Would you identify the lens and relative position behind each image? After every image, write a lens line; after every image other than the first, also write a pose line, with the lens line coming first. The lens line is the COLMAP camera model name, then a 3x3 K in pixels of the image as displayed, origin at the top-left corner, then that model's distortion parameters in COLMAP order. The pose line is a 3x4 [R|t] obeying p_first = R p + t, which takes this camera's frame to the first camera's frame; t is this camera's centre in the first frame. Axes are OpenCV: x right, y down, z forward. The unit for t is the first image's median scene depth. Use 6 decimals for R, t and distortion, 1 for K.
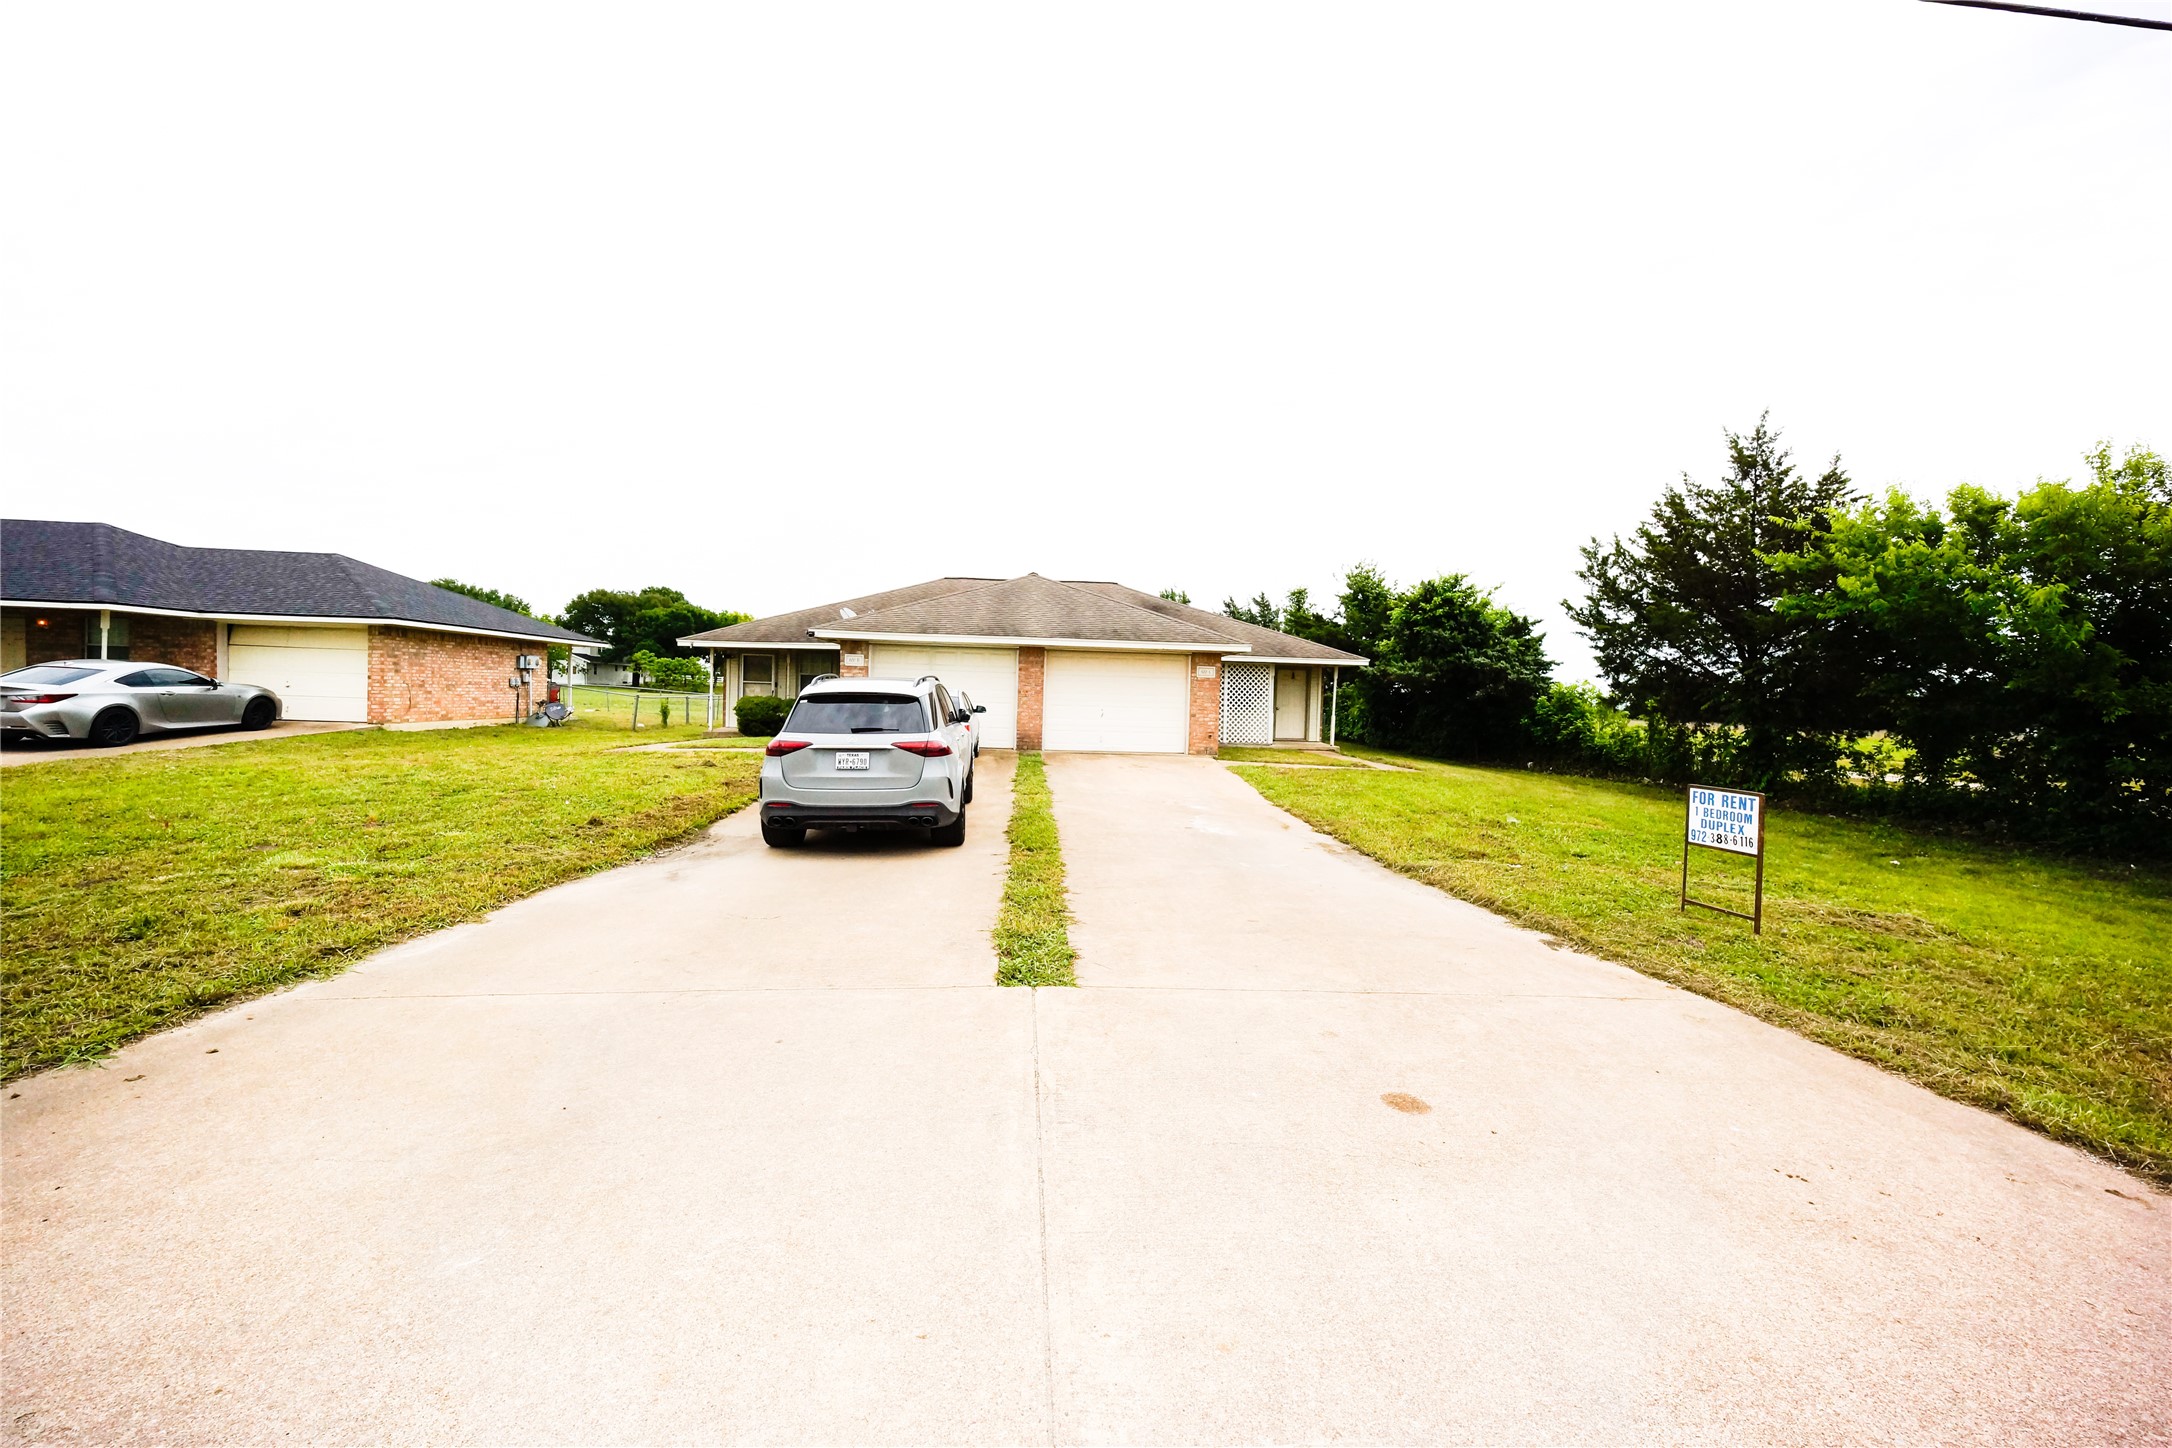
lens RADIAL K [[849.6, 0, 1083.7], [0, 849.6, 734.8], [0, 0, 1]] dist [0.010958, 0.002092]
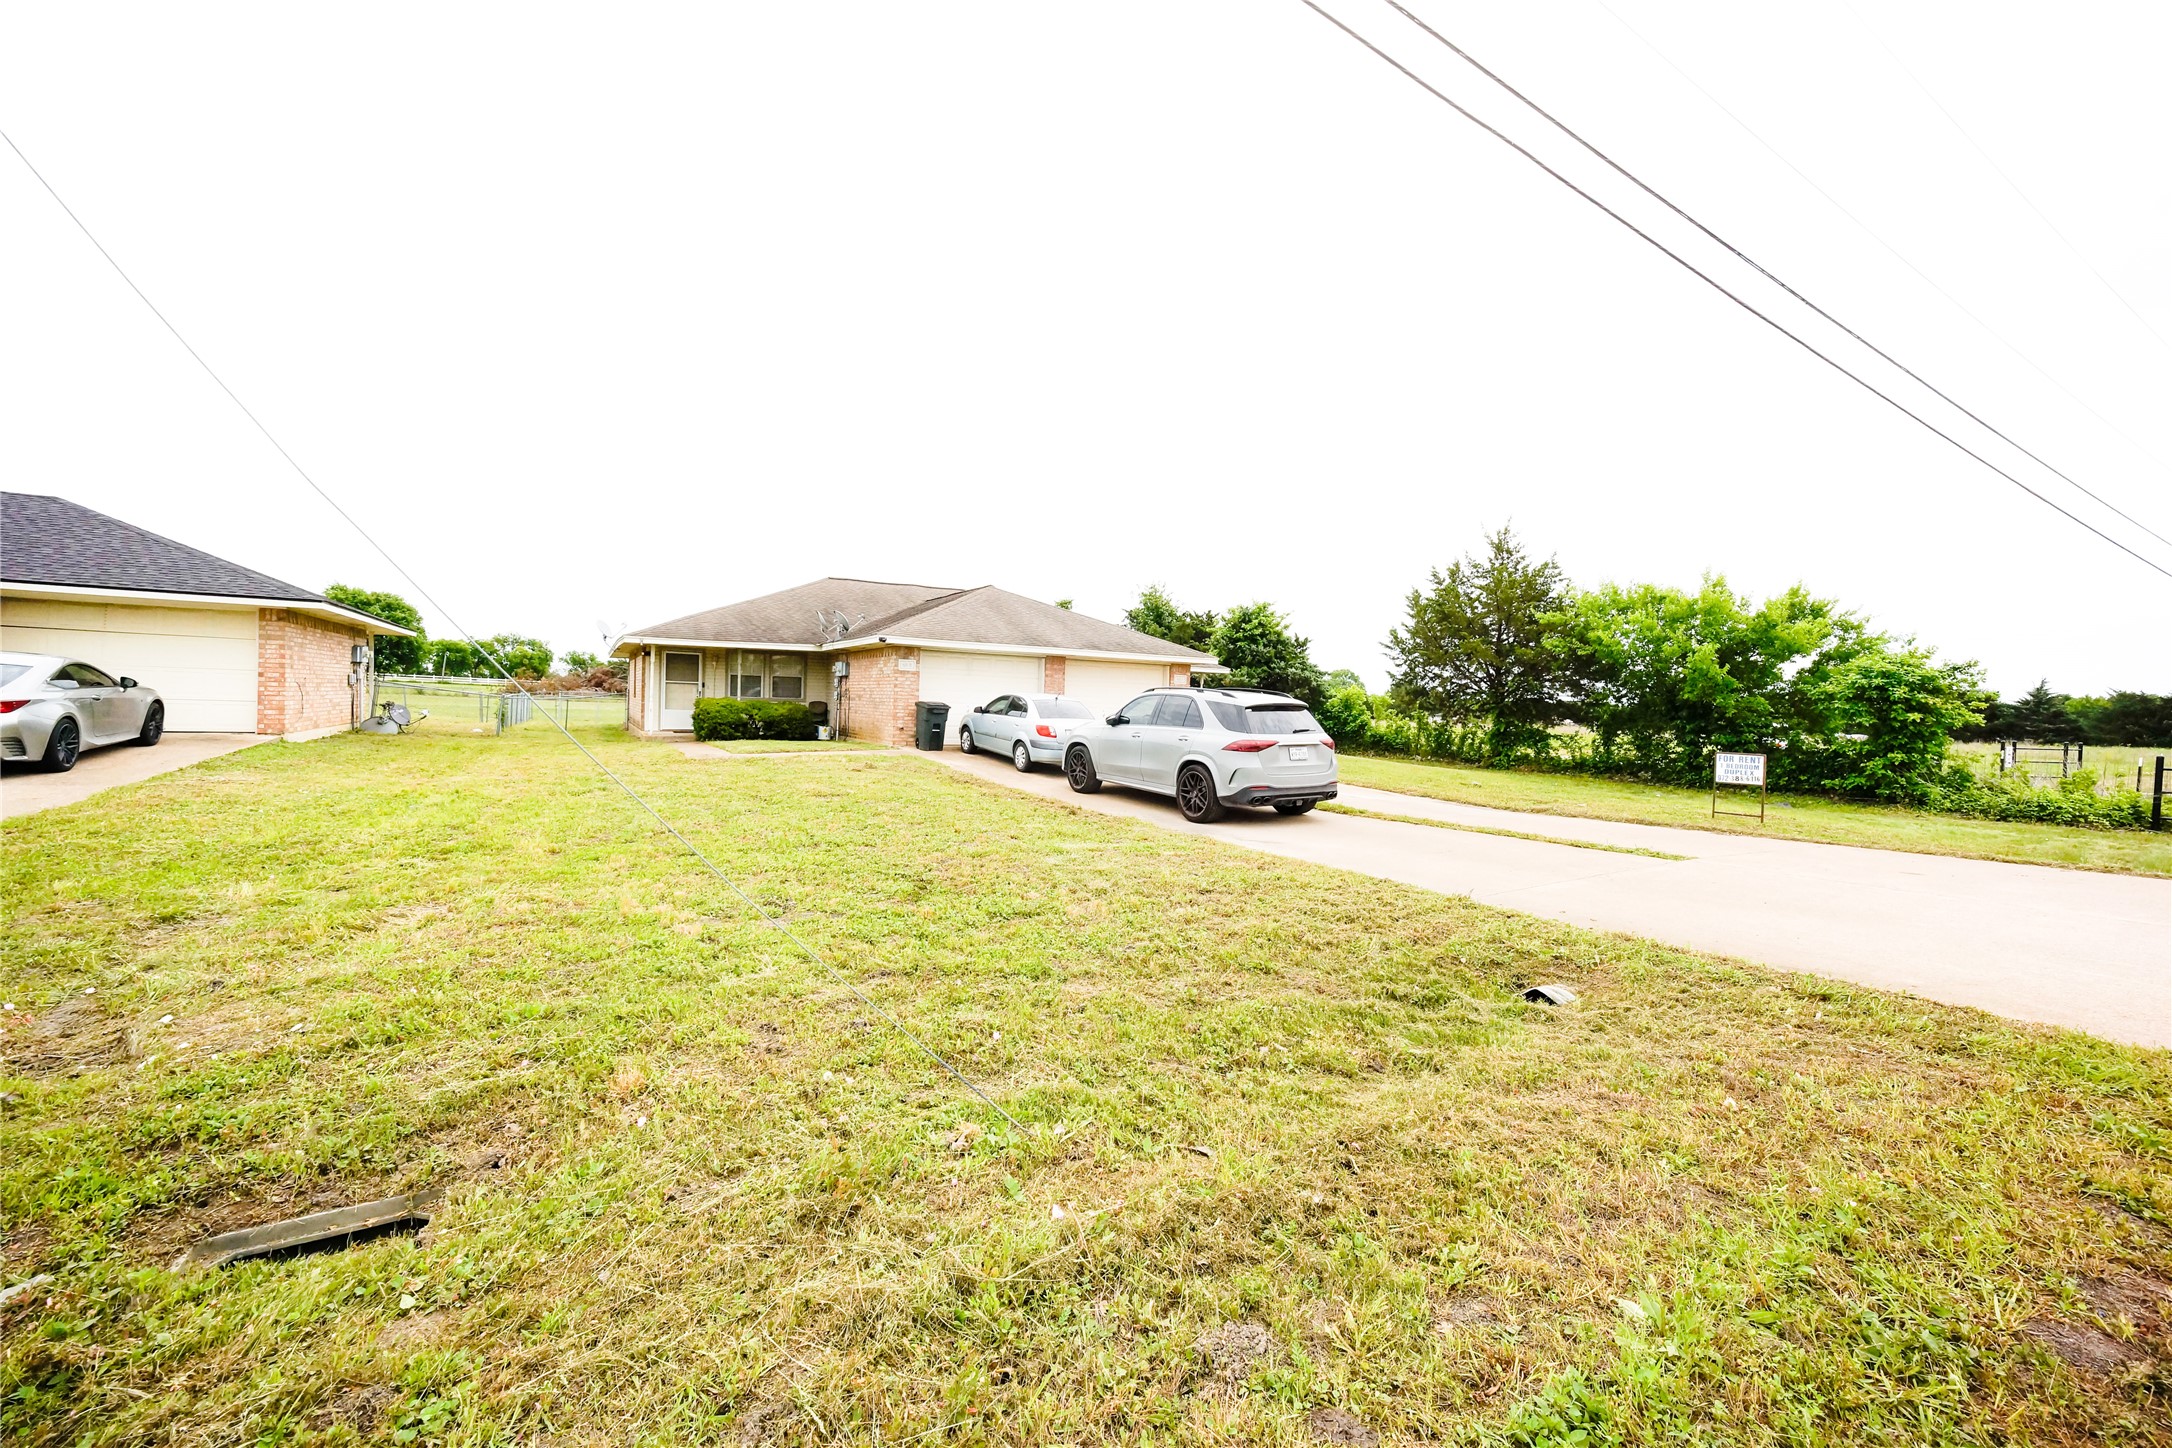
lens RADIAL K [[849.6, 0, 1054.9], [0, 849.6, 718.9], [0, 0, 1]] dist [0.010958, 0.002092]
pose [[0.898010, -0.009928, 0.439863, -0.561214], [0.015333, 0.999844, -0.008736, -0.009295], [-0.439708, 0.014590, 0.898022, -0.019041]]
